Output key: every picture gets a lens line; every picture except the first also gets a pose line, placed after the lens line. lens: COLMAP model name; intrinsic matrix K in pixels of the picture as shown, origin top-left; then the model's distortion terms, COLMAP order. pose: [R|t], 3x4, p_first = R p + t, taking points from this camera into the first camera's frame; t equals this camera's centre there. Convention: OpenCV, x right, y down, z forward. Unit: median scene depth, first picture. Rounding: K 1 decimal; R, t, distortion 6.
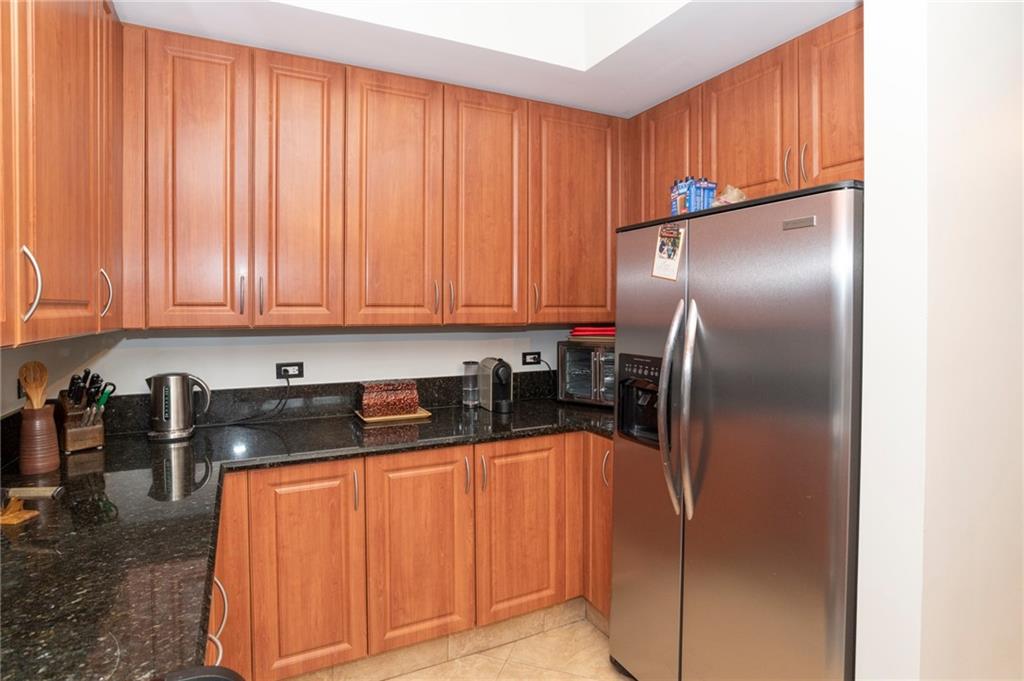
lens RADIAL K [[526.8, 0, 516.5], [0, 526.8, 321.0], [0, 0, 1]] dist [-0.027805, 0.001182]
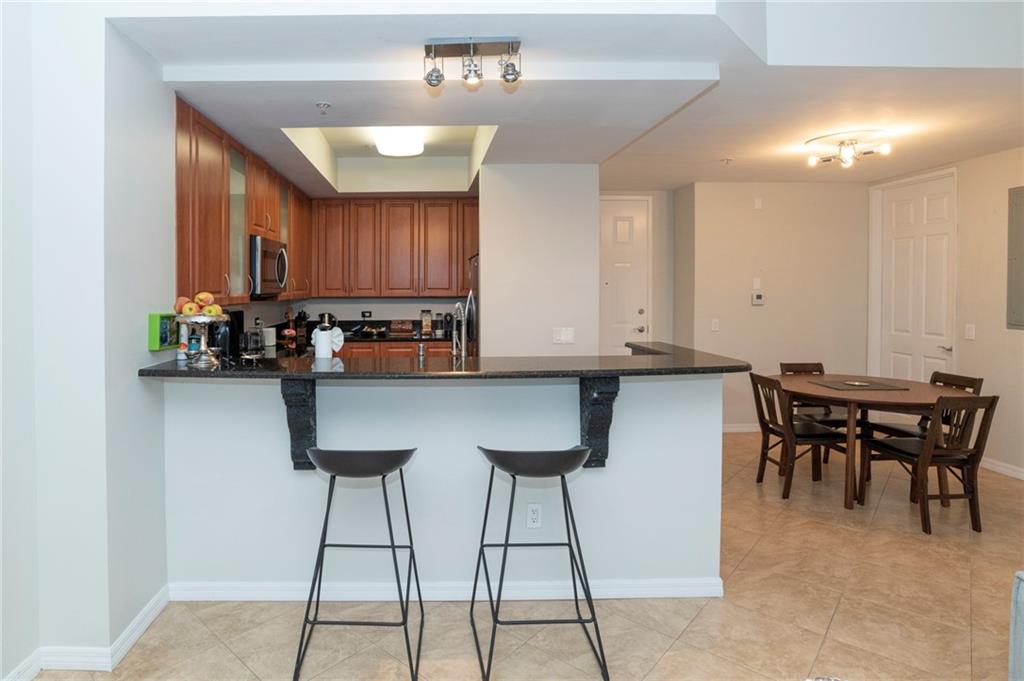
lens RADIAL K [[554.1, 0, 438.2], [0, 554.1, 302.7], [0, 0, 1]] dist [-0.025053, 0.002032]
pose [[0.901034, 0.006903, -0.433693, 1.222227], [-0.004983, 0.999972, 0.005562, 0.022058], [0.433720, -0.002851, 0.901043, -1.490063]]
